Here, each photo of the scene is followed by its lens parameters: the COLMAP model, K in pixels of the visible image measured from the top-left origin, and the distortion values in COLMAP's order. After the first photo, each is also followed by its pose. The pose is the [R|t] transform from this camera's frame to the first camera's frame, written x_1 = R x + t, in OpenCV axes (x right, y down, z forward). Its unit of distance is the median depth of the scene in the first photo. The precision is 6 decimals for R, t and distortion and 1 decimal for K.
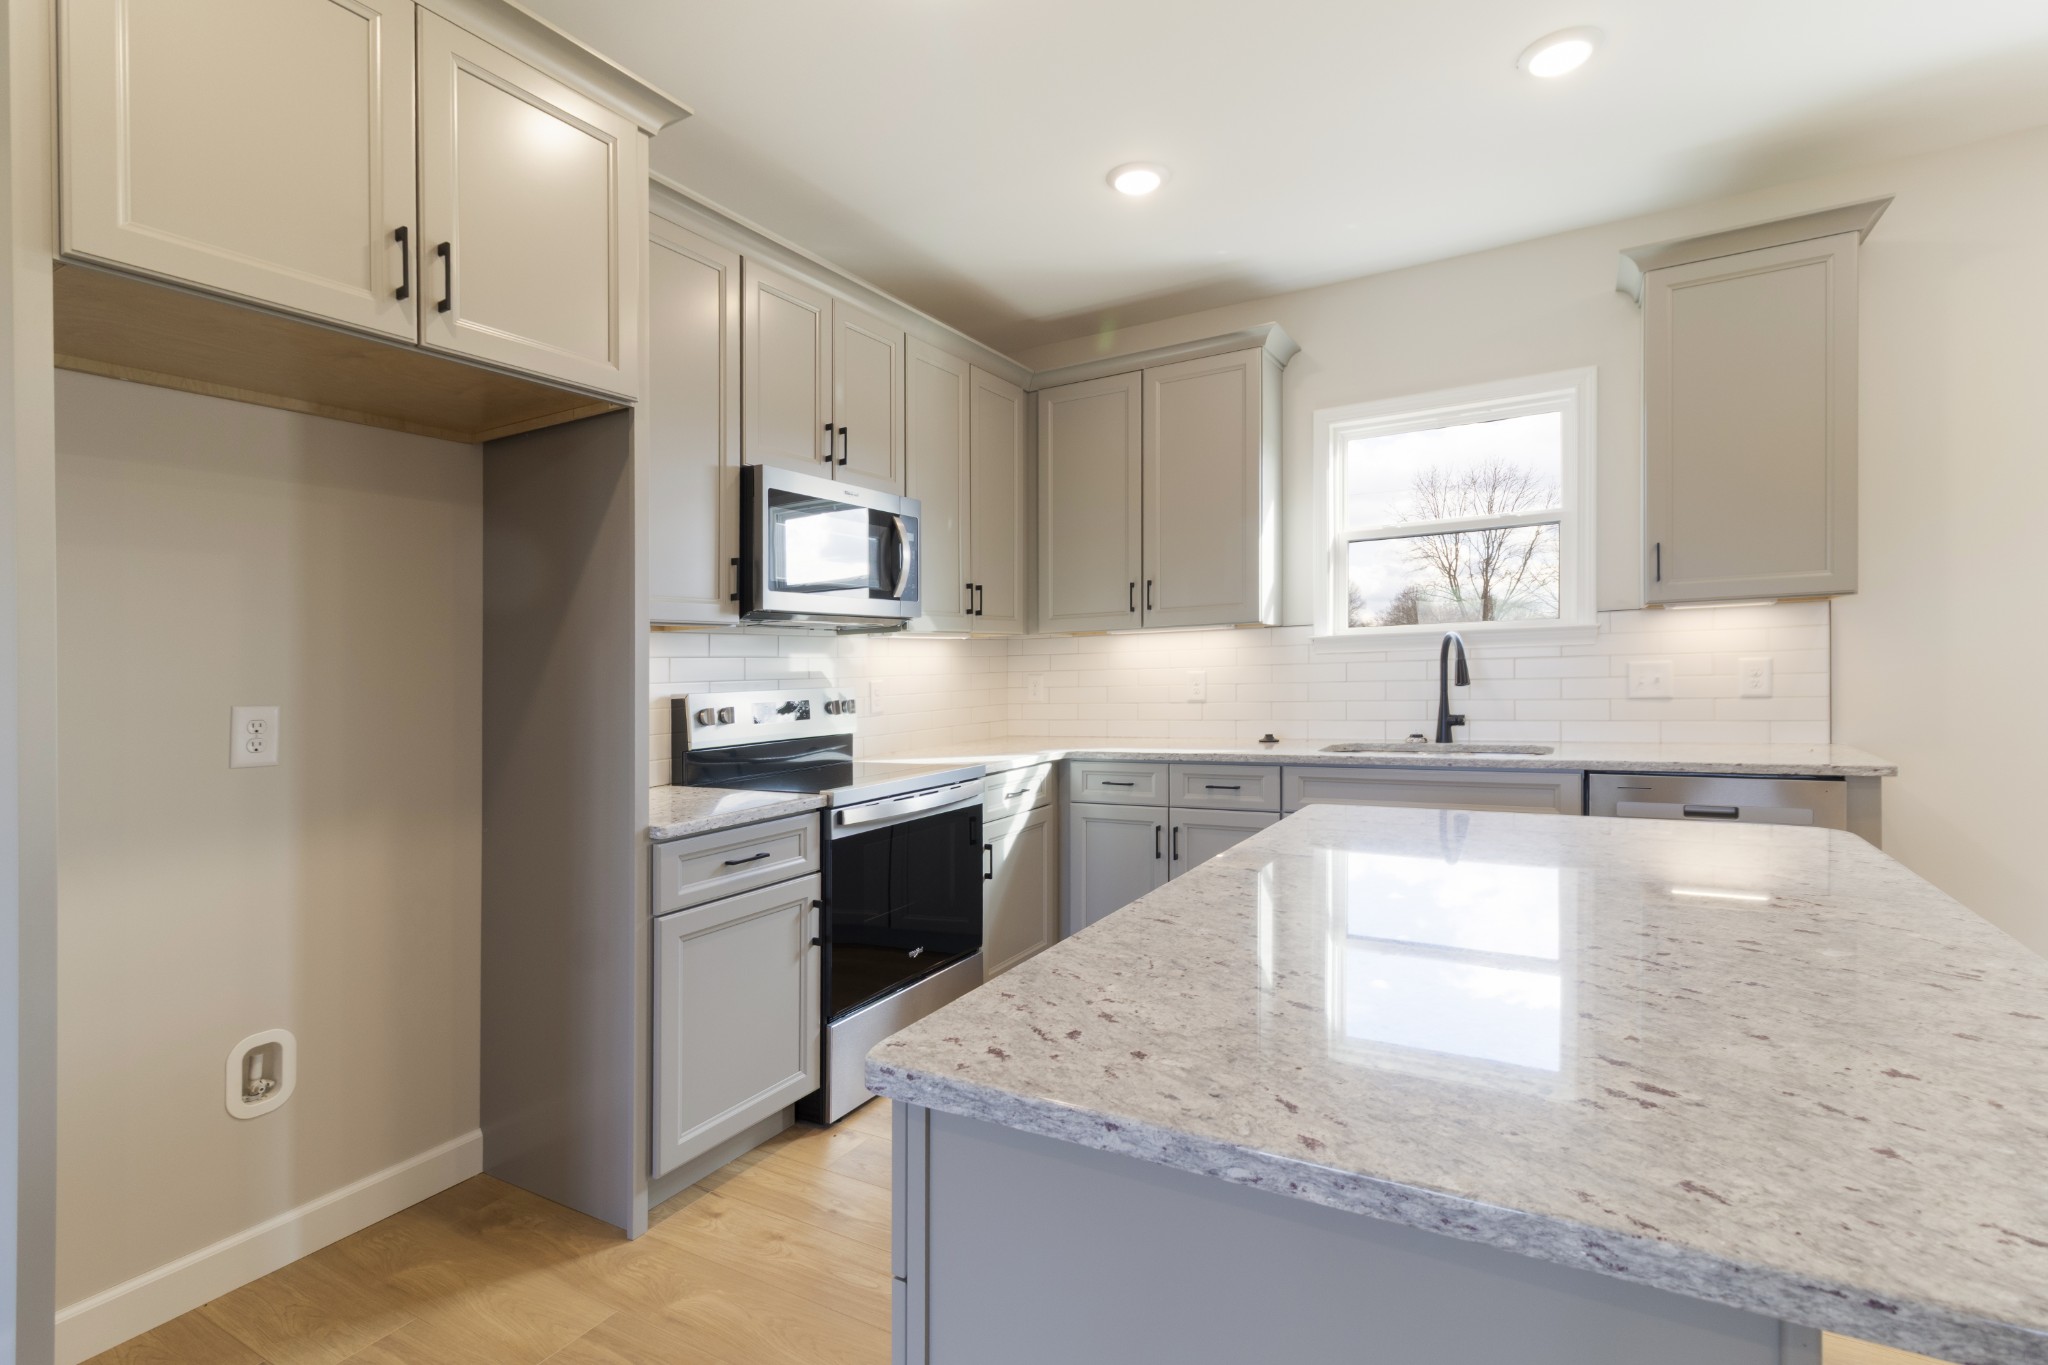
lens RADIAL K [[930.5, 0, 1037.2], [0, 930.5, 678.7], [0, 0, 1]] dist [0.003455, 0.001265]
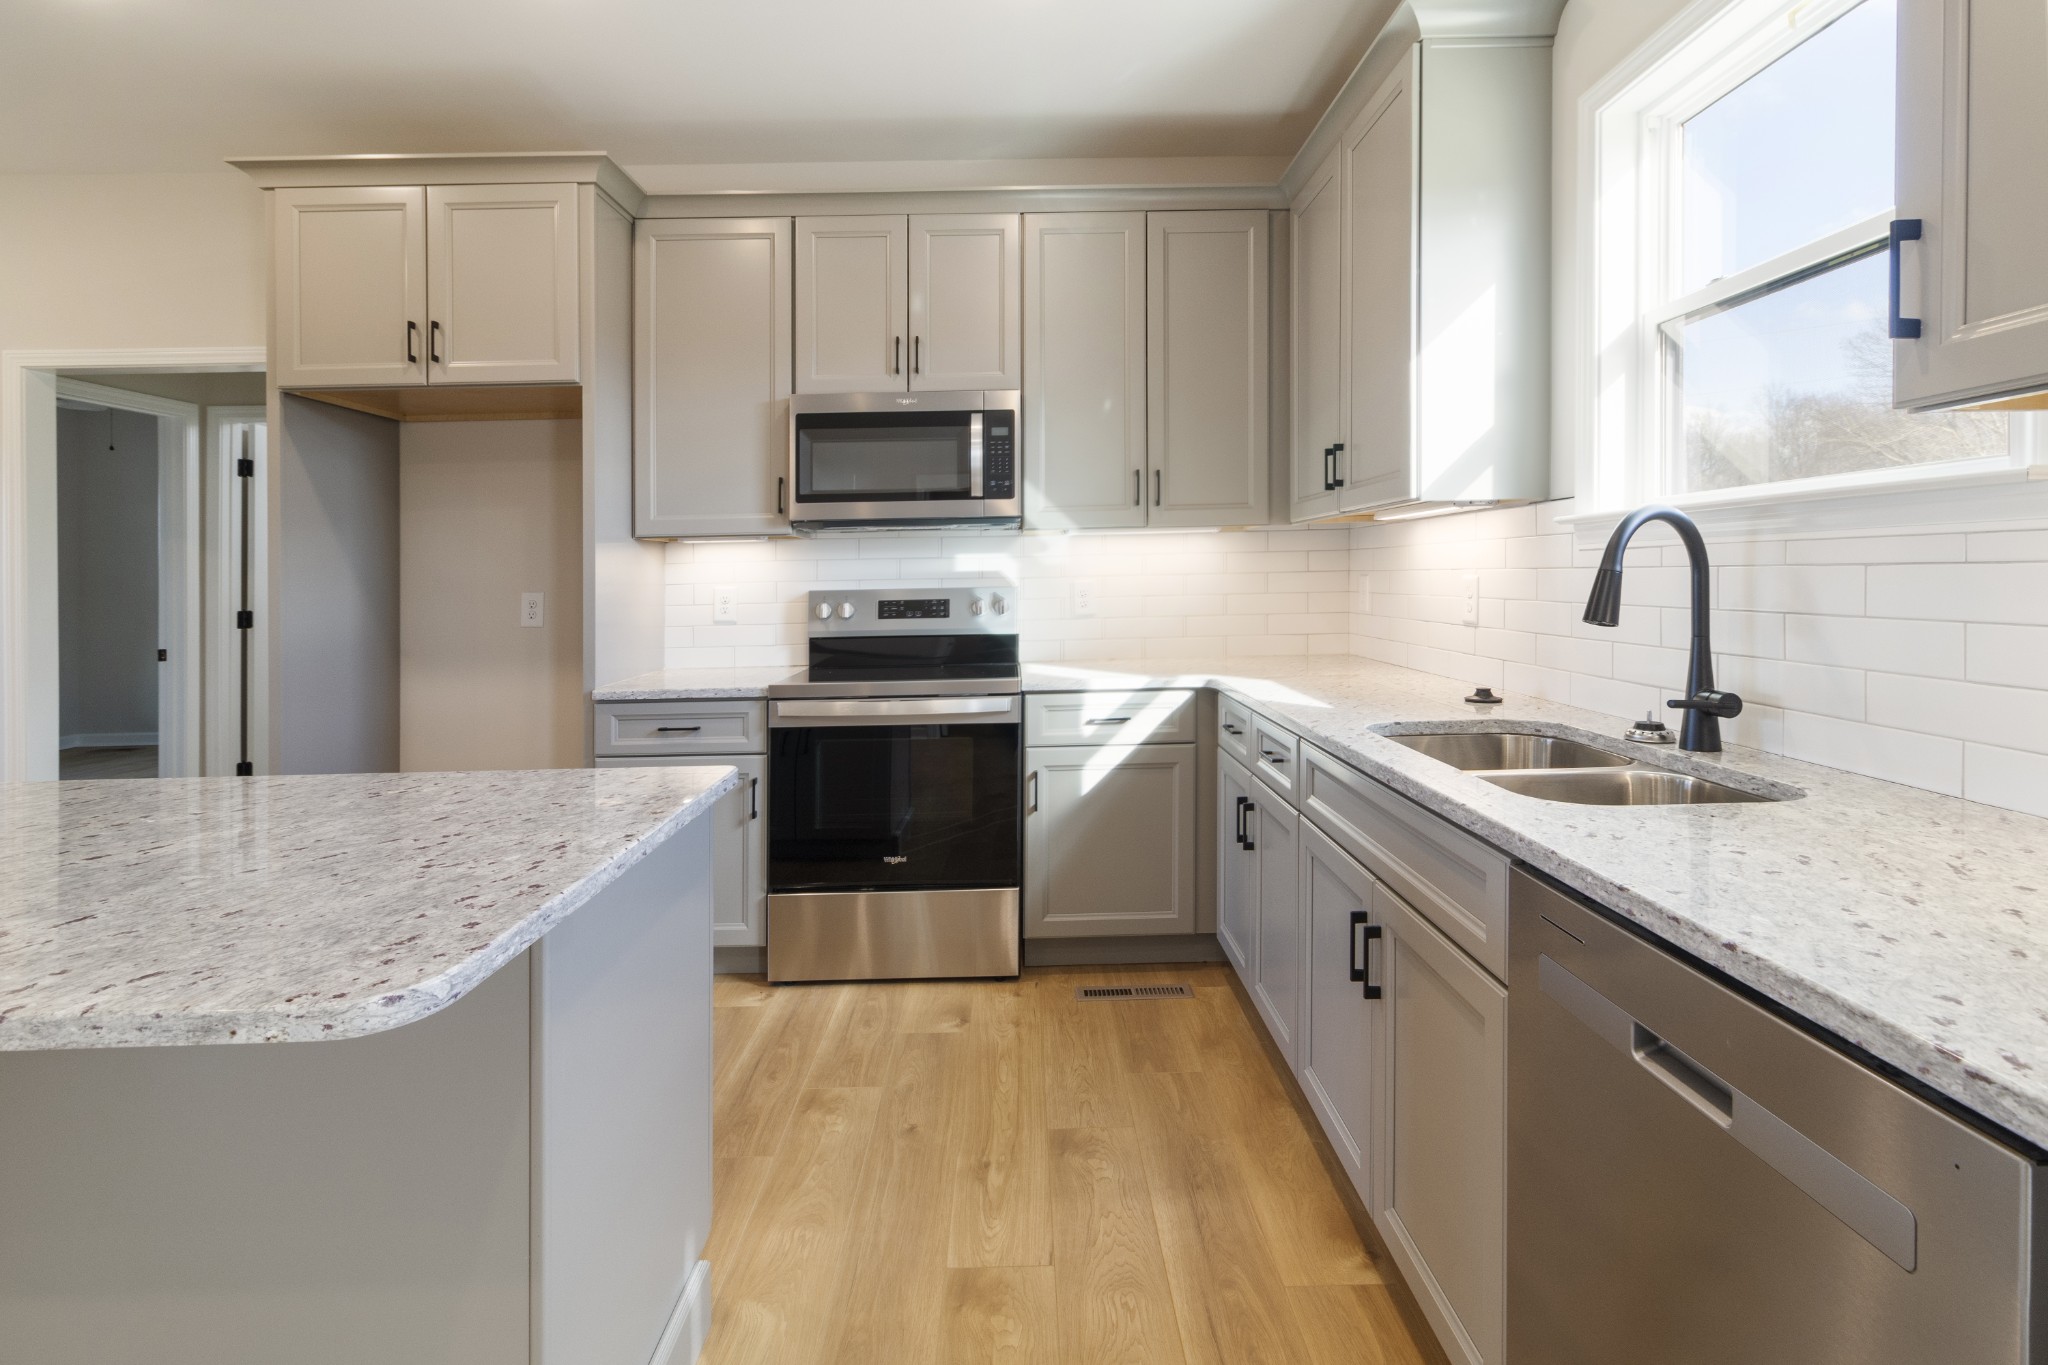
lens RADIAL K [[930.5, 0, 986.7], [0, 930.5, 562.0], [0, 0, 1]] dist [0.003455, 0.001265]
pose [[0.526447, 0.005658, -0.850189, 0.656828], [-0.004580, 0.999982, 0.003819, -0.023063], [0.850195, 0.001884, 0.526464, 0.484130]]
